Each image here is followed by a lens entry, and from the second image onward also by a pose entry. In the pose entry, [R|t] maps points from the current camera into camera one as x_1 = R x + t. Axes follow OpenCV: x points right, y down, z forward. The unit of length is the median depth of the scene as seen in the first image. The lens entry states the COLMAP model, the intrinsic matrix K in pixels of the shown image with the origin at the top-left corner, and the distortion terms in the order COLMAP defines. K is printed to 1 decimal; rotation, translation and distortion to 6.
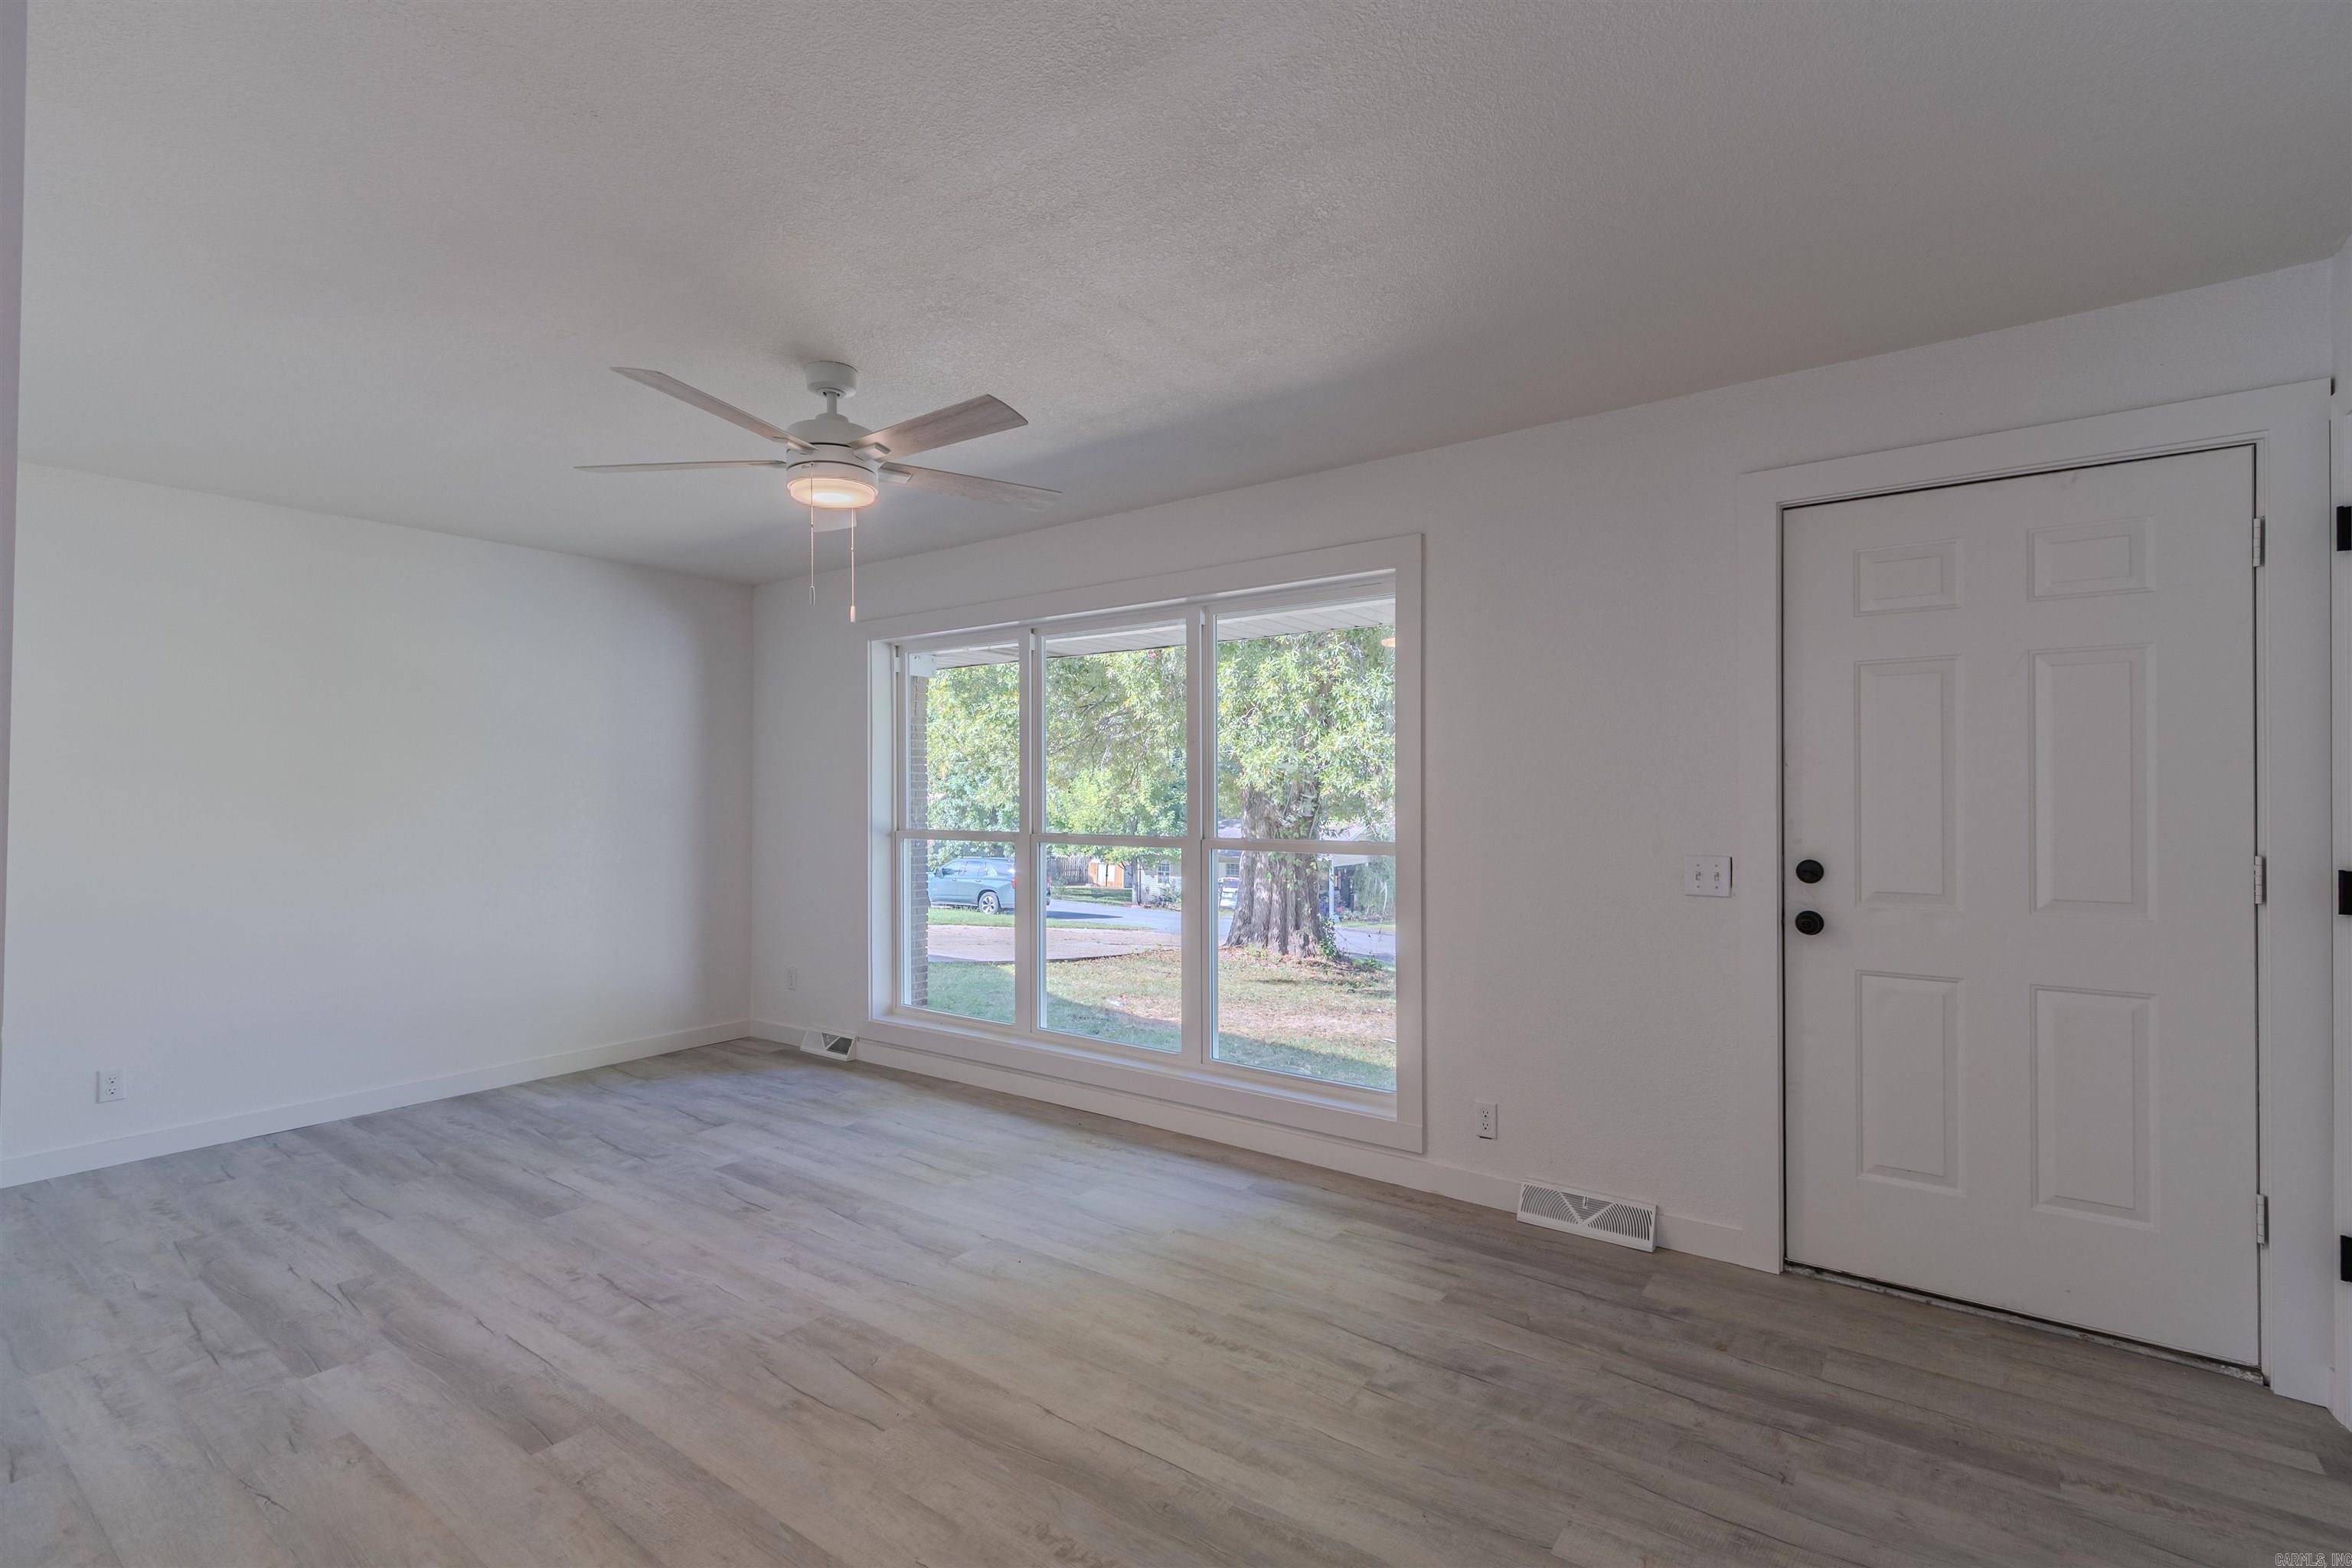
lens RADIAL K [[1074.6, 0, 1157.1], [0, 1074.6, 790.2], [0, 0, 1]] dist [0.007437, -0.003409]
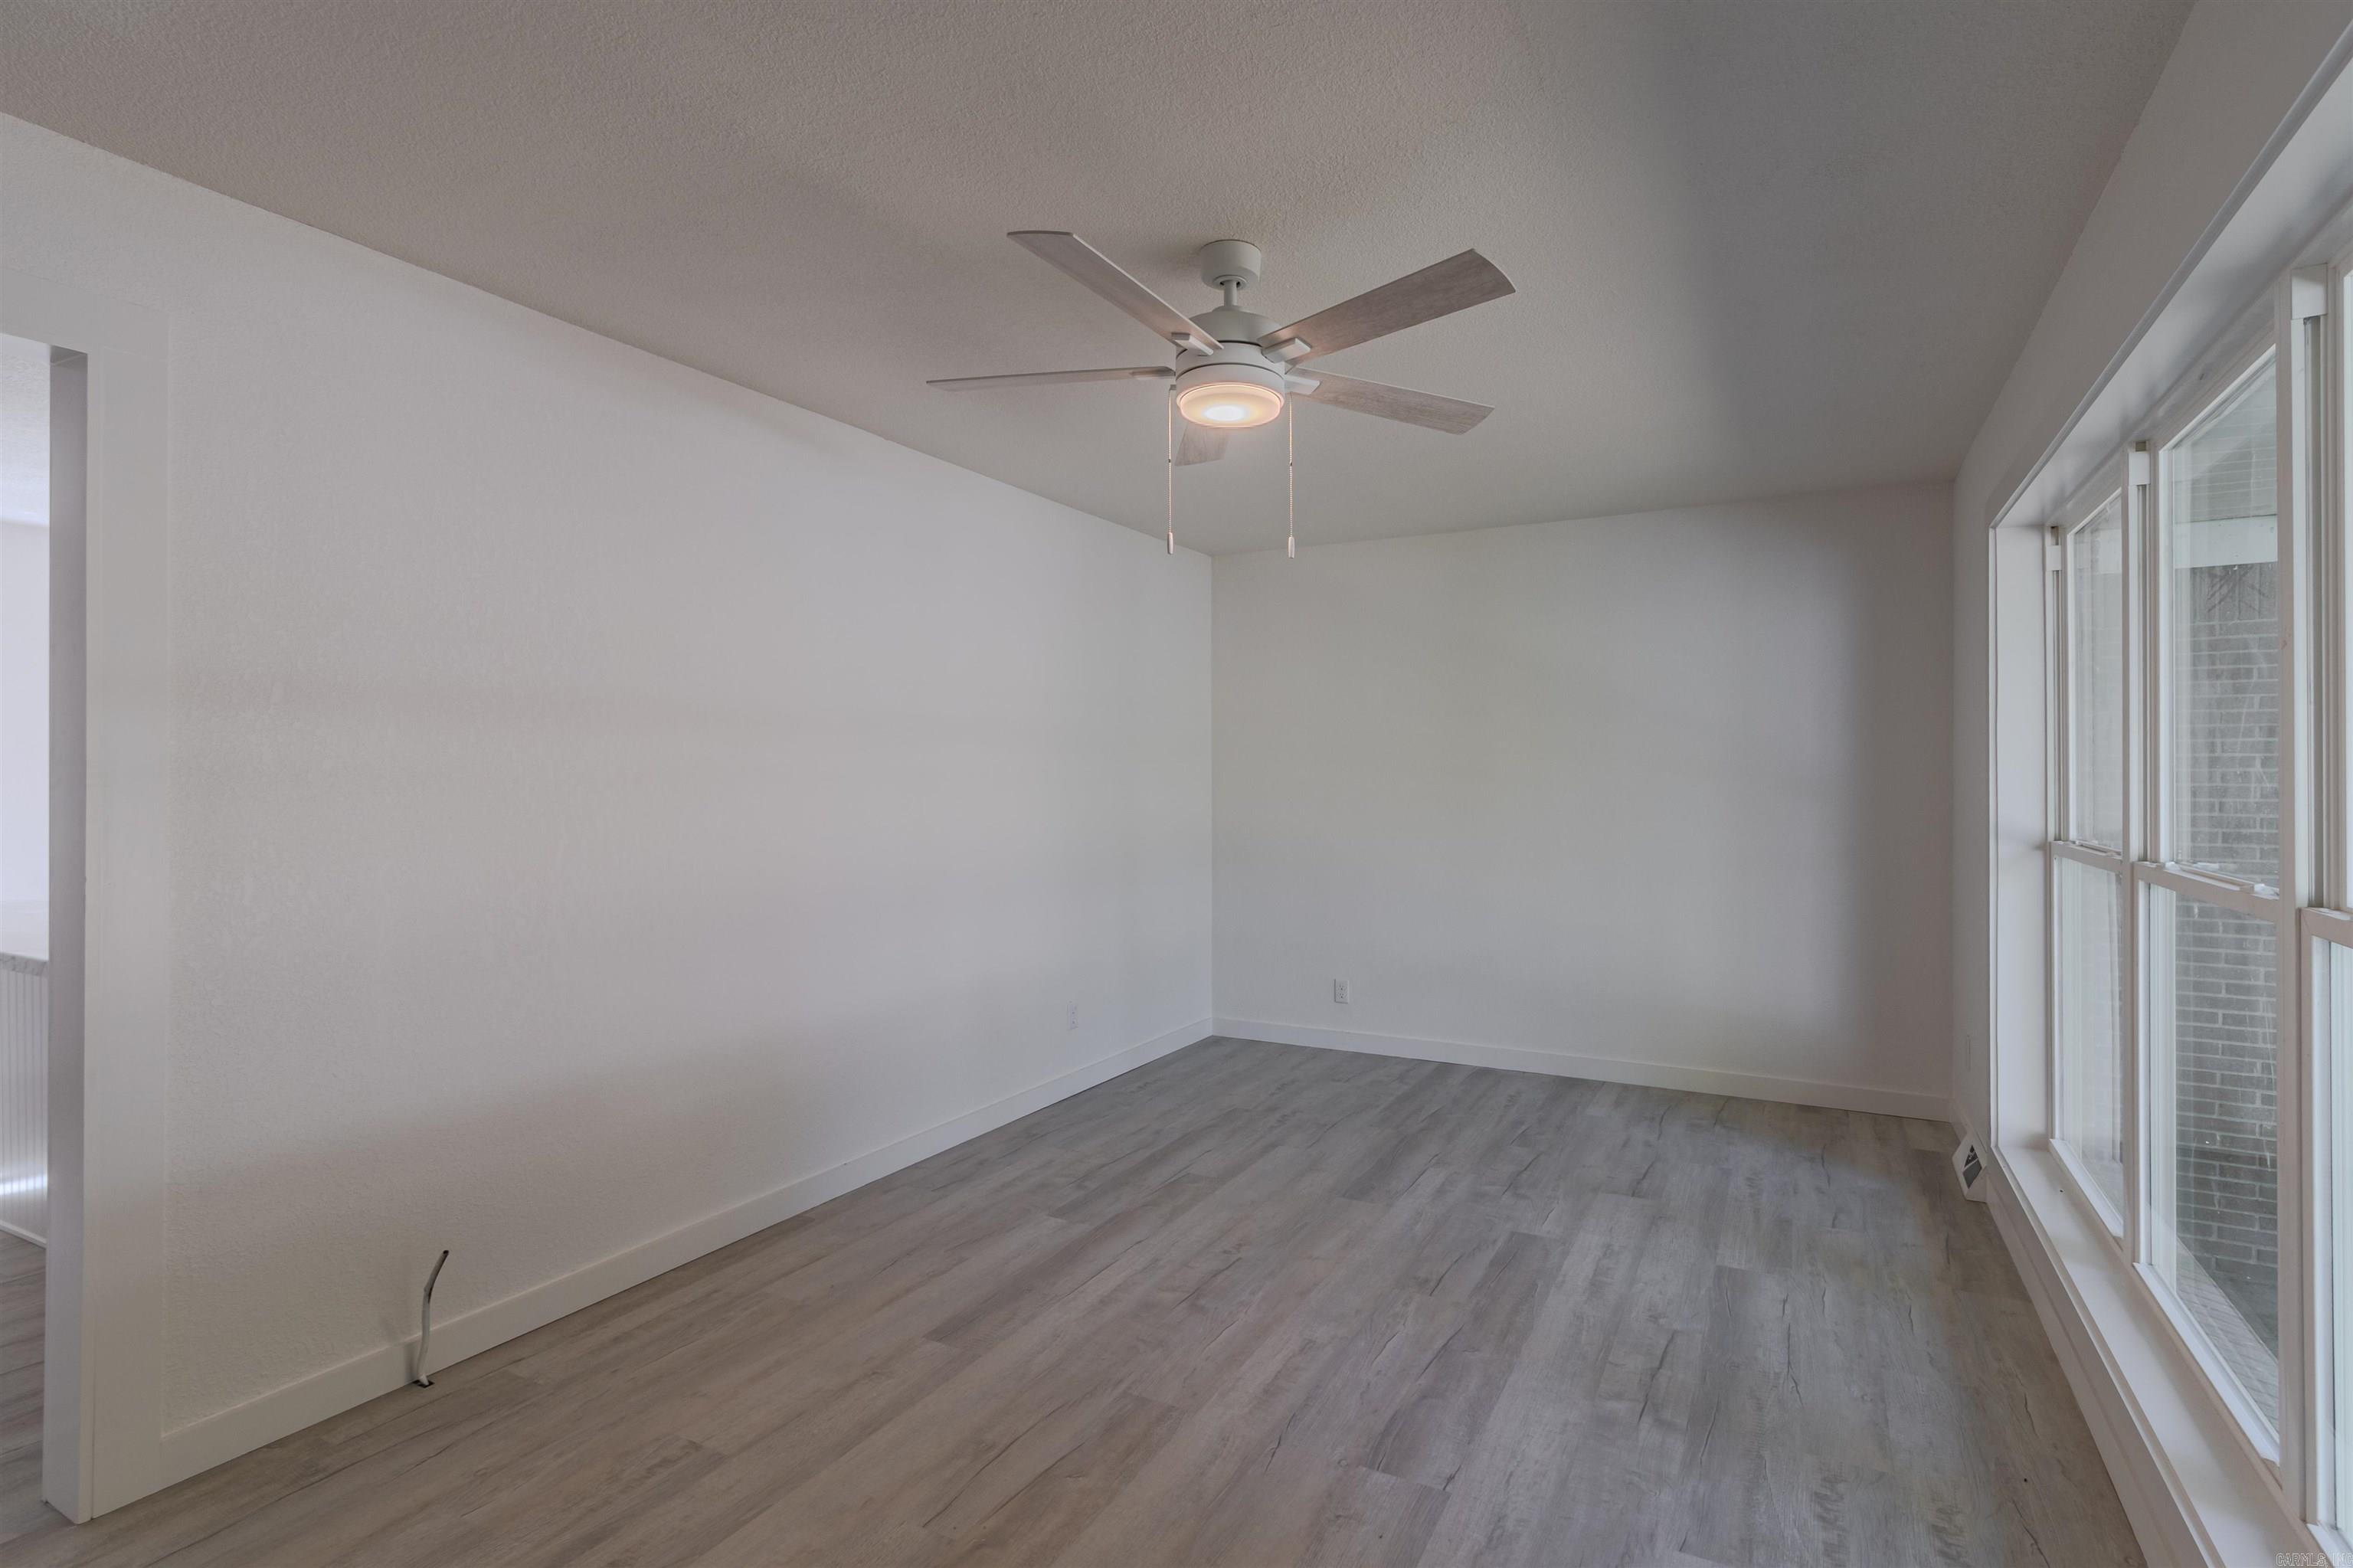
lens RADIAL K [[1099.7, 0, 1238.7], [0, 1099.7, 770.5], [0, 0, 1]] dist [0.005570, -0.000589]
pose [[0.179707, -0.003773, -0.983713, 0.489508], [0.002869, 0.999990, -0.003311, 0.000175], [0.983716, -0.002228, 0.179716, 0.819867]]
